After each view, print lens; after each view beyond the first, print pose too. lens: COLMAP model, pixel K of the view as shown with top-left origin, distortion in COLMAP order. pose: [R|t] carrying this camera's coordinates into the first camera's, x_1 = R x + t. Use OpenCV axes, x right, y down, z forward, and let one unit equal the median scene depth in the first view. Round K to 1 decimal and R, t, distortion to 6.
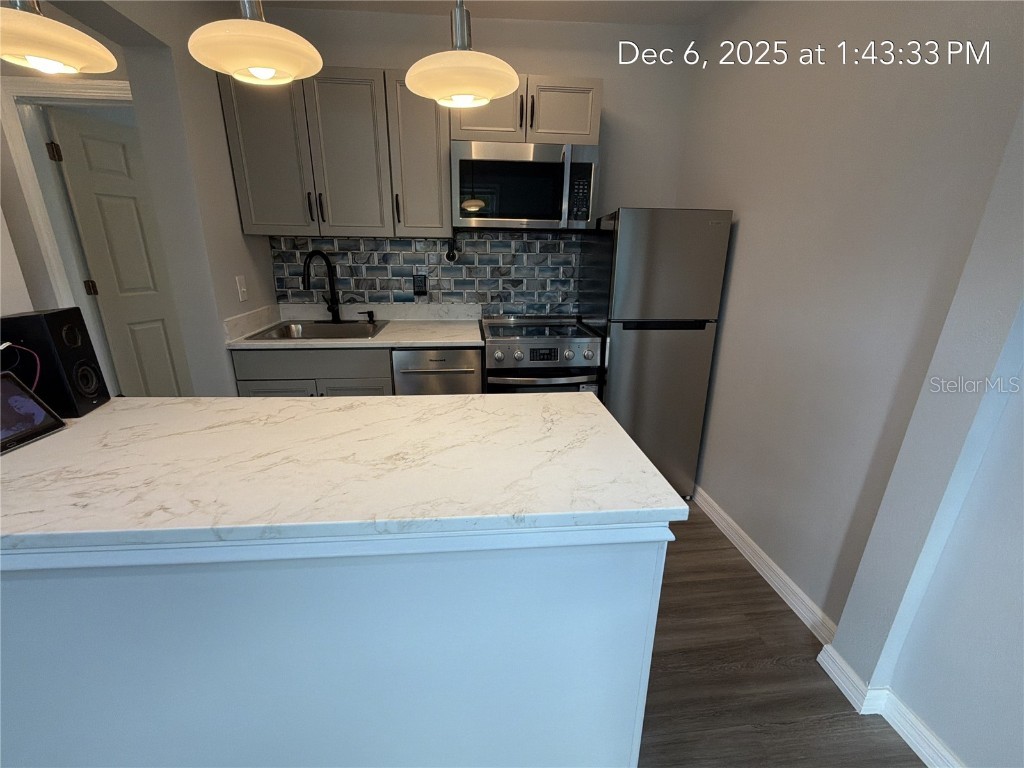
lens RADIAL K [[435.6, 0, 512.0], [0, 435.6, 384.0], [0, 0, 1]] dist [0.001369, -0.000234]
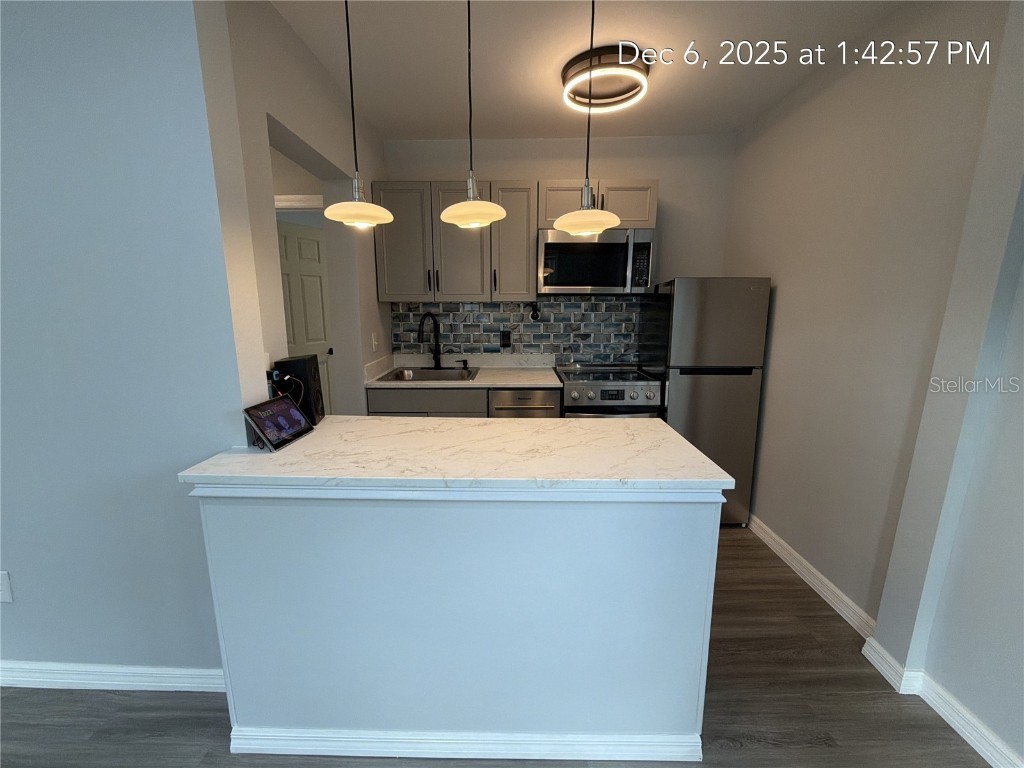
lens RADIAL K [[435.6, 0, 512.0], [0, 435.6, 384.0], [0, 0, 1]] dist [0.001369, -0.000234]
pose [[0.994344, 0.006688, -0.105997, -0.069076], [-0.019133, 0.992967, -0.116839, 0.044438], [0.104471, 0.118206, 0.987478, -0.204771]]
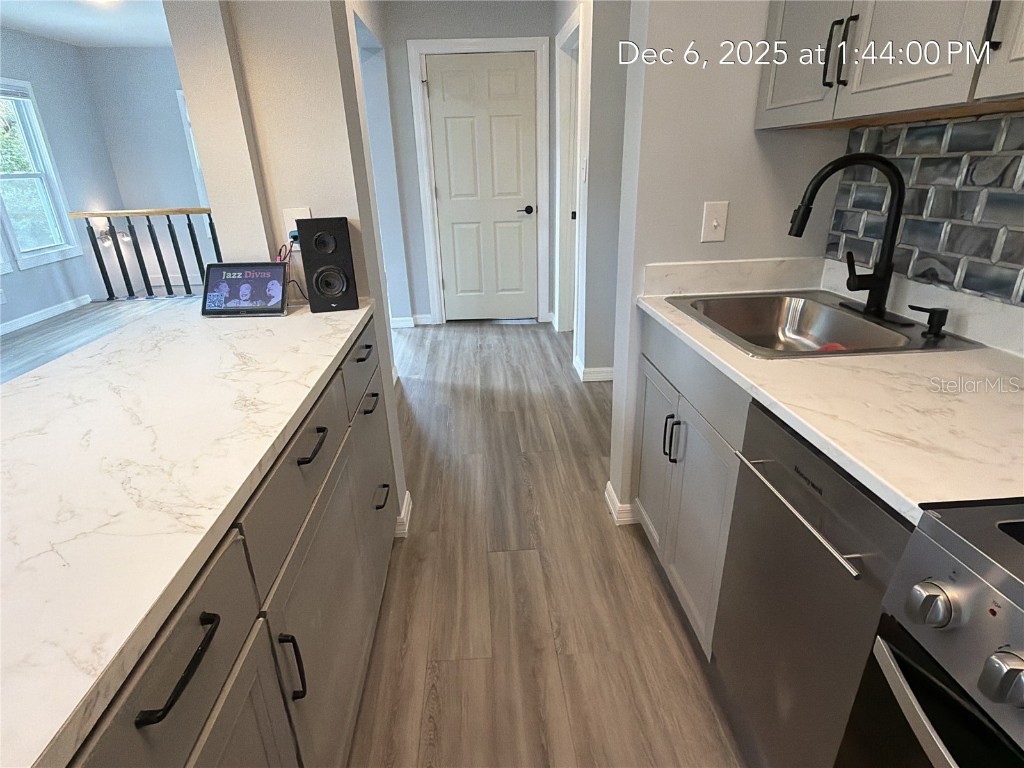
lens RADIAL K [[543.1, 0, 512.0], [0, 543.1, 384.0], [0, 0, 1]] dist [0.002163, 0.001182]
pose [[-0.019450, 0.359501, -0.932942, 0.182460], [-0.281064, 0.893523, 0.350171, -0.185107], [0.959492, 0.269027, 0.083663, 0.656991]]
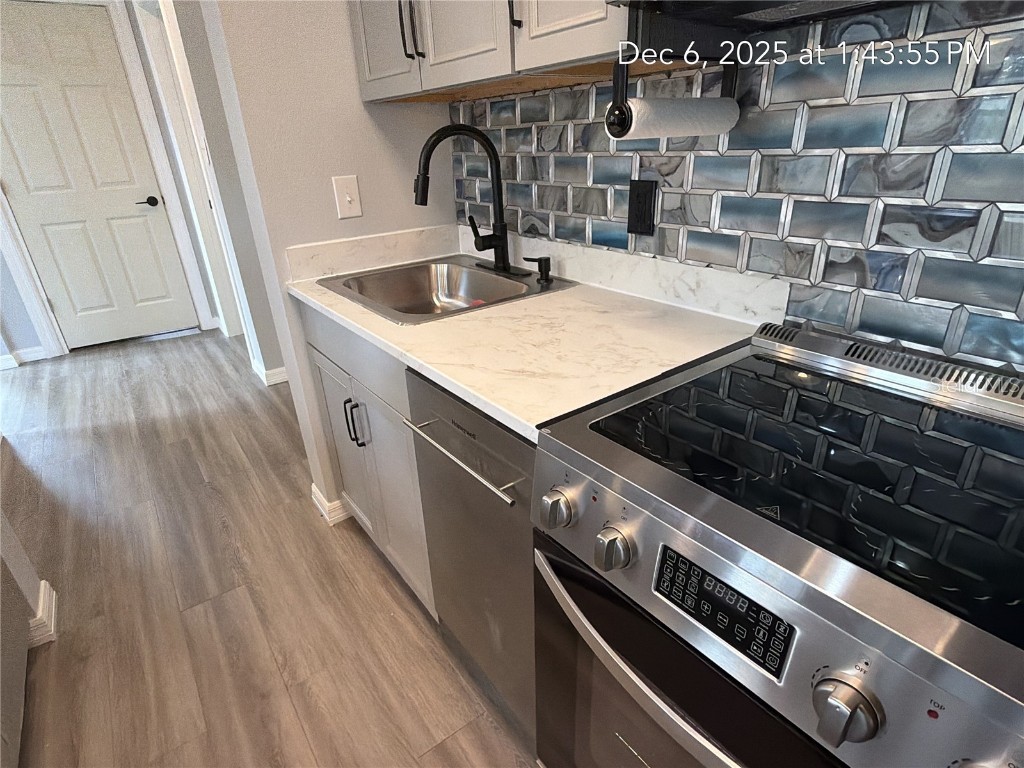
lens RADIAL K [[543.1, 0, 512.0], [0, 543.1, 384.0], [0, 0, 1]] dist [0.002163, 0.001182]
pose [[0.521927, 0.320935, -0.790312, 0.174444], [-0.216631, 0.946014, 0.241100, -0.187083], [0.825023, 0.045369, 0.563274, 0.706744]]
